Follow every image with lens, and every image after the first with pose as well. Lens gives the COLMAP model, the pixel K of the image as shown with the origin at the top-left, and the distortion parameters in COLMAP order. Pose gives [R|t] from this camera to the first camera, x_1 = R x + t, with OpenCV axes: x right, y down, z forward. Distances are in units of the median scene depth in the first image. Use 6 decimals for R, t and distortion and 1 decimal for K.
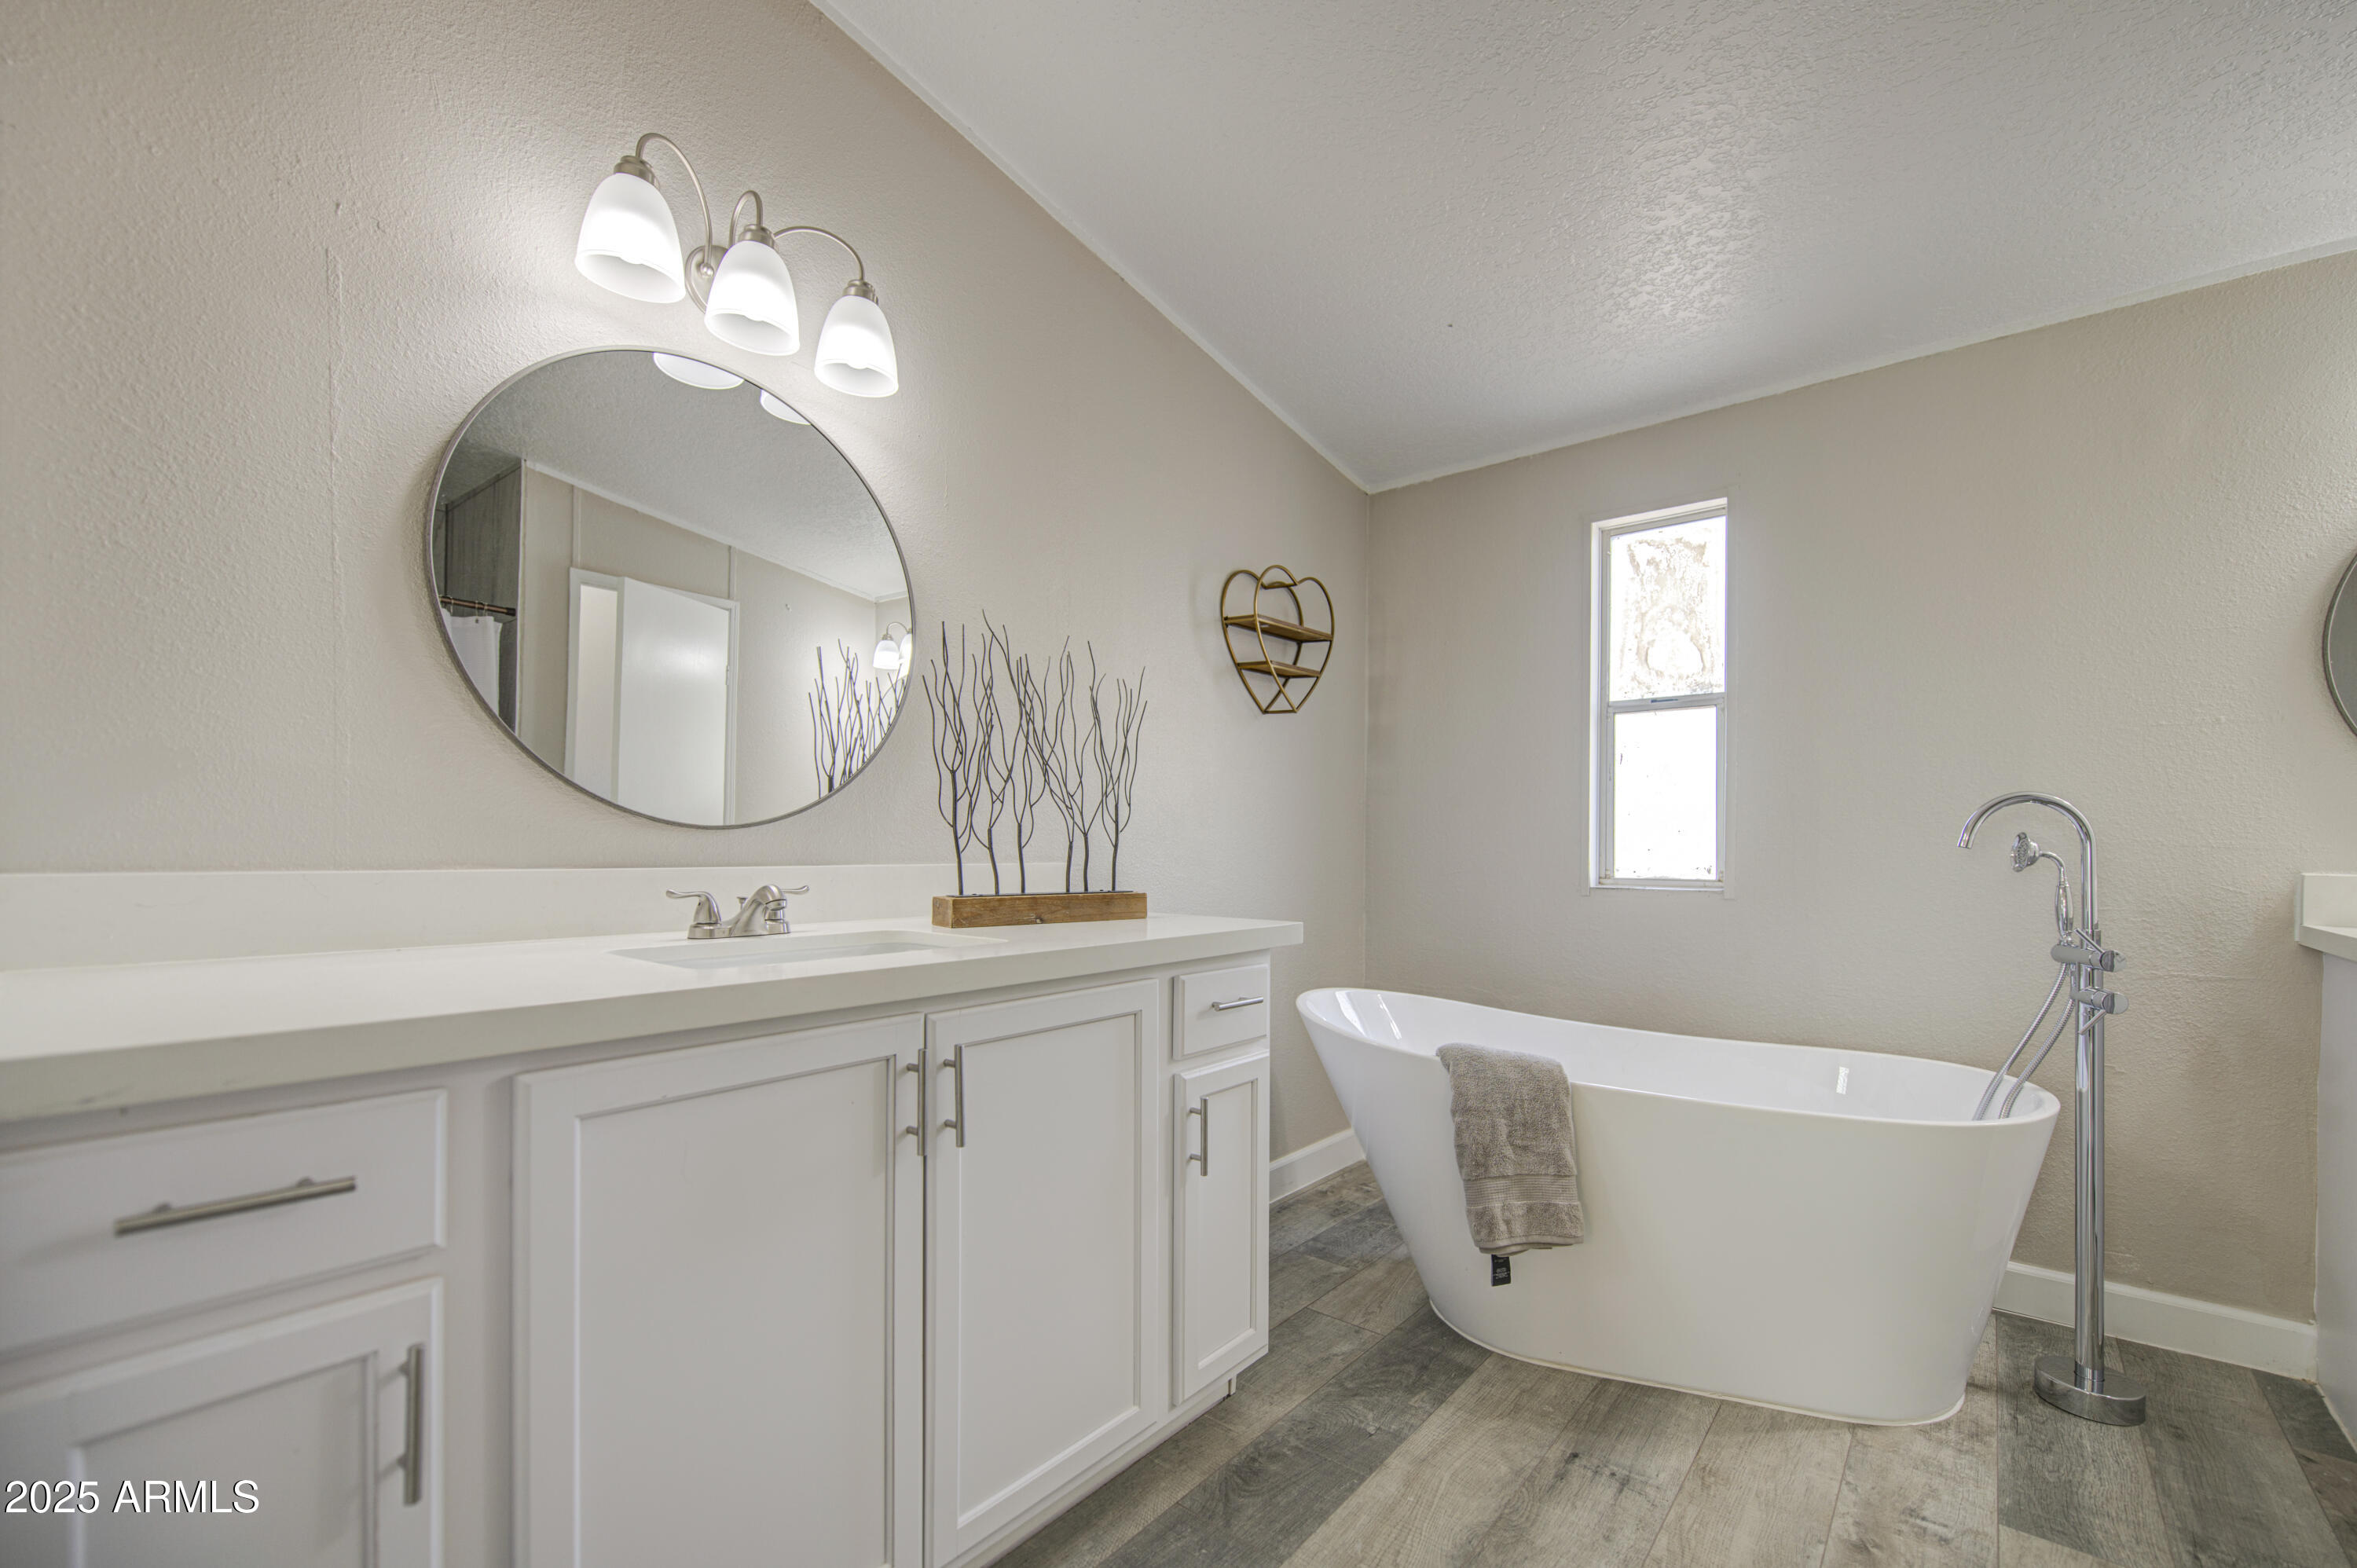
lens RADIAL K [[955.1, 0, 1233.5], [0, 955.1, 850.8], [0, 0, 1]] dist [0.001273, -0.003077]
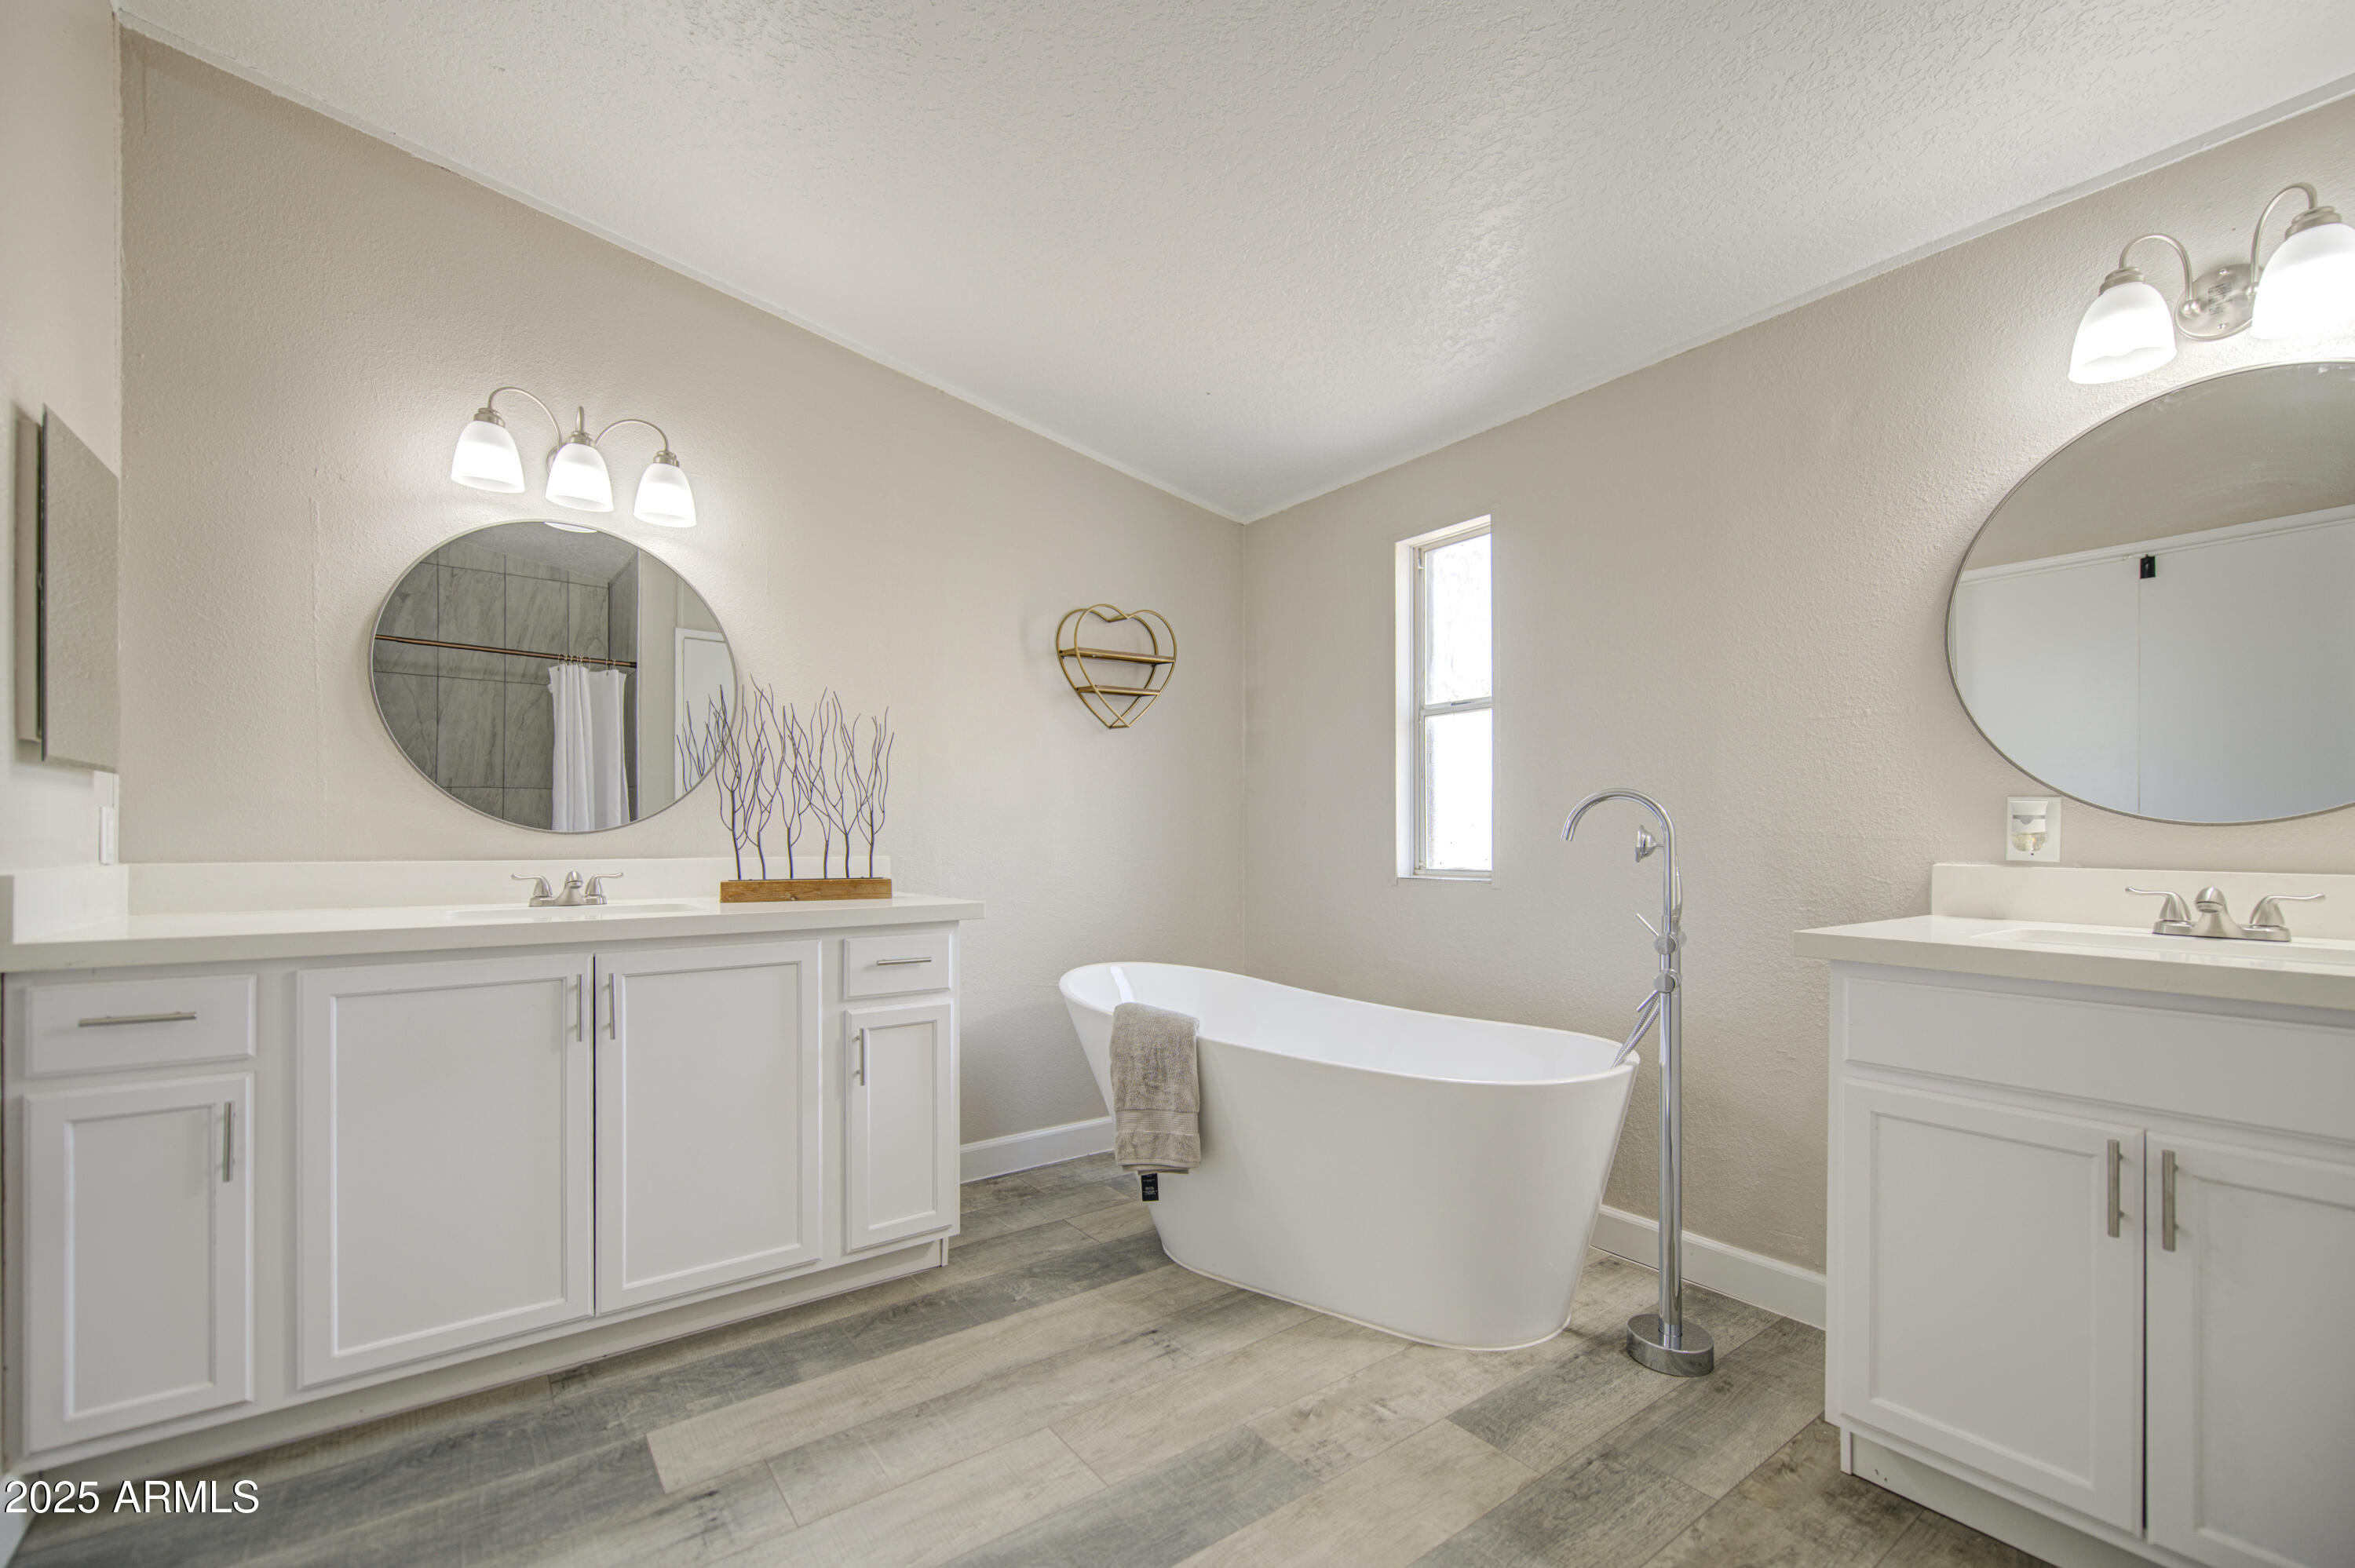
lens RADIAL K [[966.0, 0, 1203.5], [0, 966.0, 841.8], [0, 0, 1]] dist [-0.002748, -0.000136]
pose [[0.969795, -0.006149, -0.243845, 0.673368], [0.005757, 0.999981, -0.002319, -0.001832], [0.243854, 0.000845, 0.969811, -0.188457]]
